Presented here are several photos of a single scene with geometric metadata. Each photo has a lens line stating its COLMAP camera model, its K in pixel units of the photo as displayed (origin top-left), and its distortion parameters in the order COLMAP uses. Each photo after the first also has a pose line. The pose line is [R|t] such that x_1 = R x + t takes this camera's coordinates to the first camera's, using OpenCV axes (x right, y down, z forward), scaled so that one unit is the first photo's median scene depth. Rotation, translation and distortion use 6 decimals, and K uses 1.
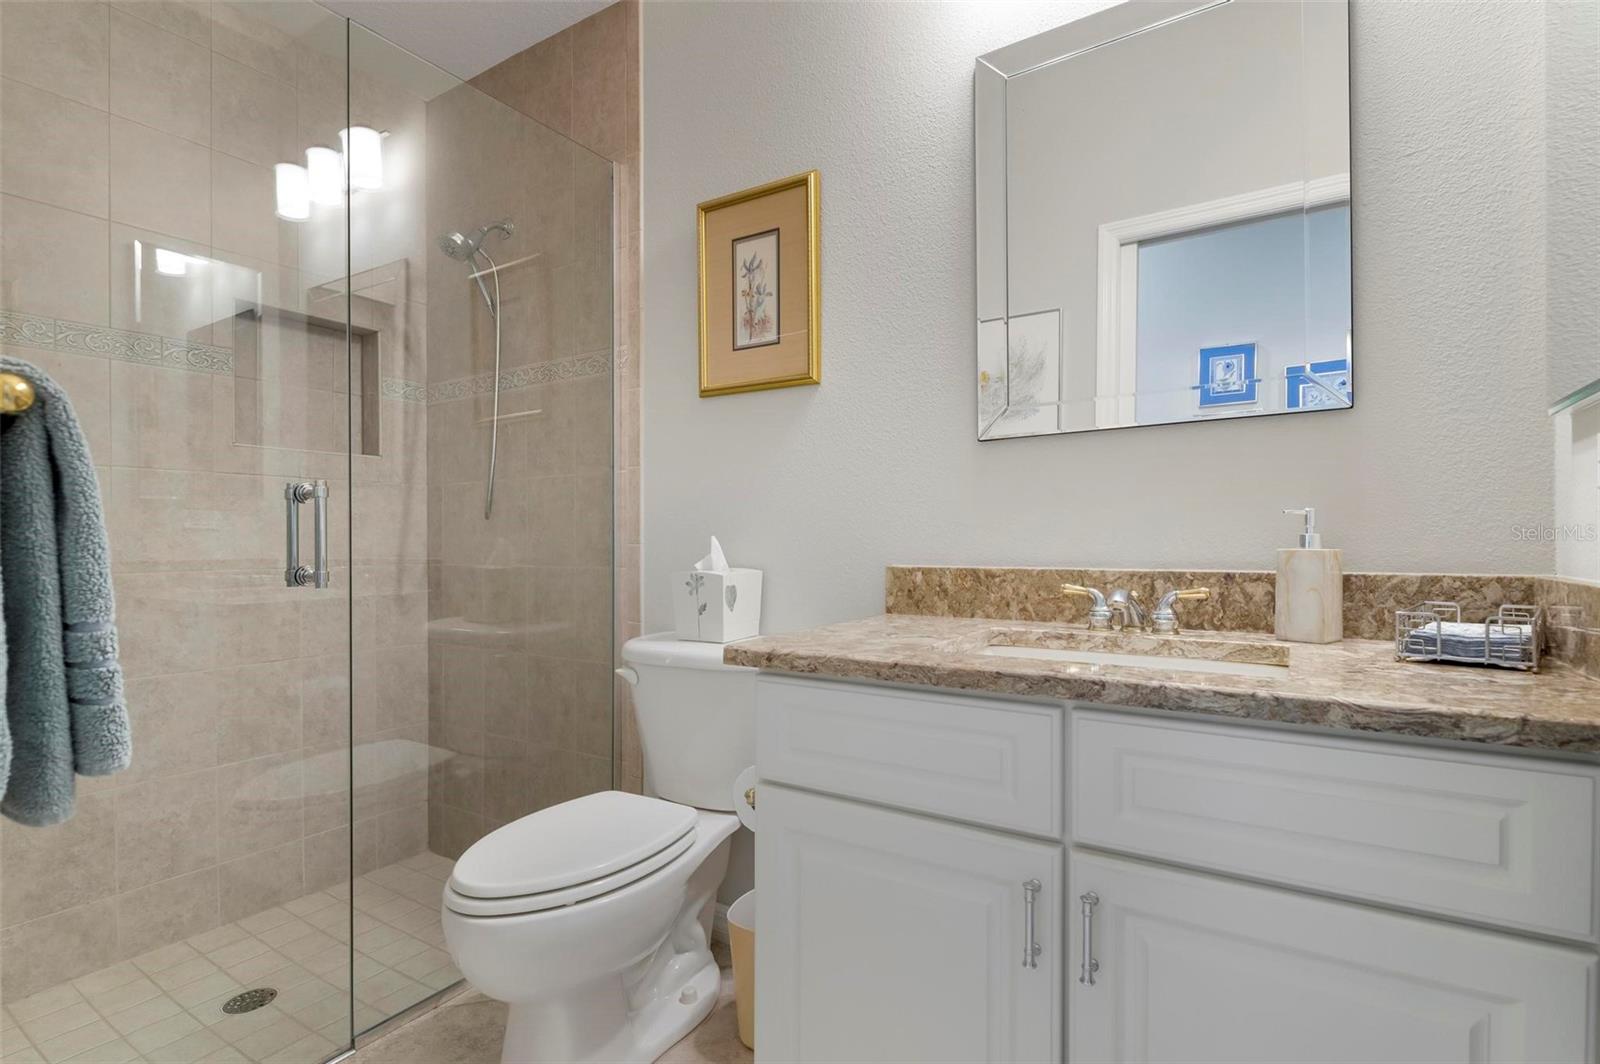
lens RADIAL K [[760.3, 0, 823.5], [0, 760.3, 535.7], [0, 0, 1]] dist [0.012585, -0.000861]
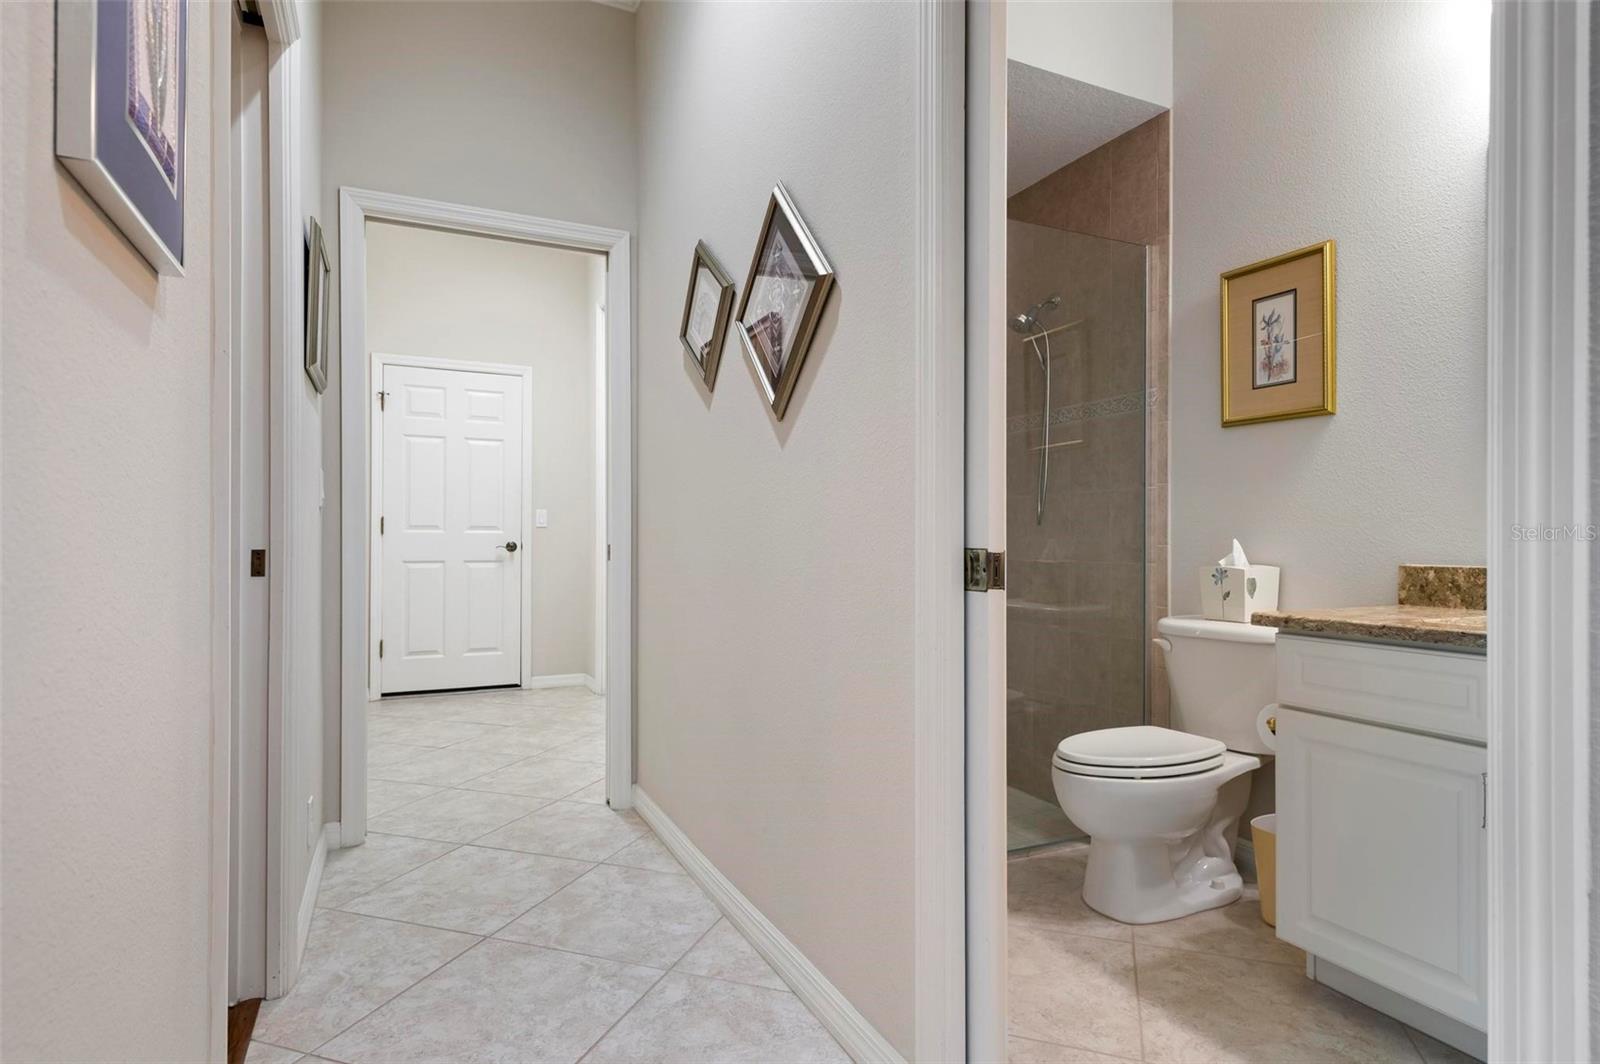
lens RADIAL K [[861.3, 0, 800.0], [0, 861.3, 532.0], [0, 0, 1]] dist [0.018816, -0.000512]
pose [[0.835447, 0.000631, -0.549571, 0.041688], [-0.002230, 0.999995, -0.002242, -0.006500], [0.549567, 0.003098, 0.835444, -0.600065]]
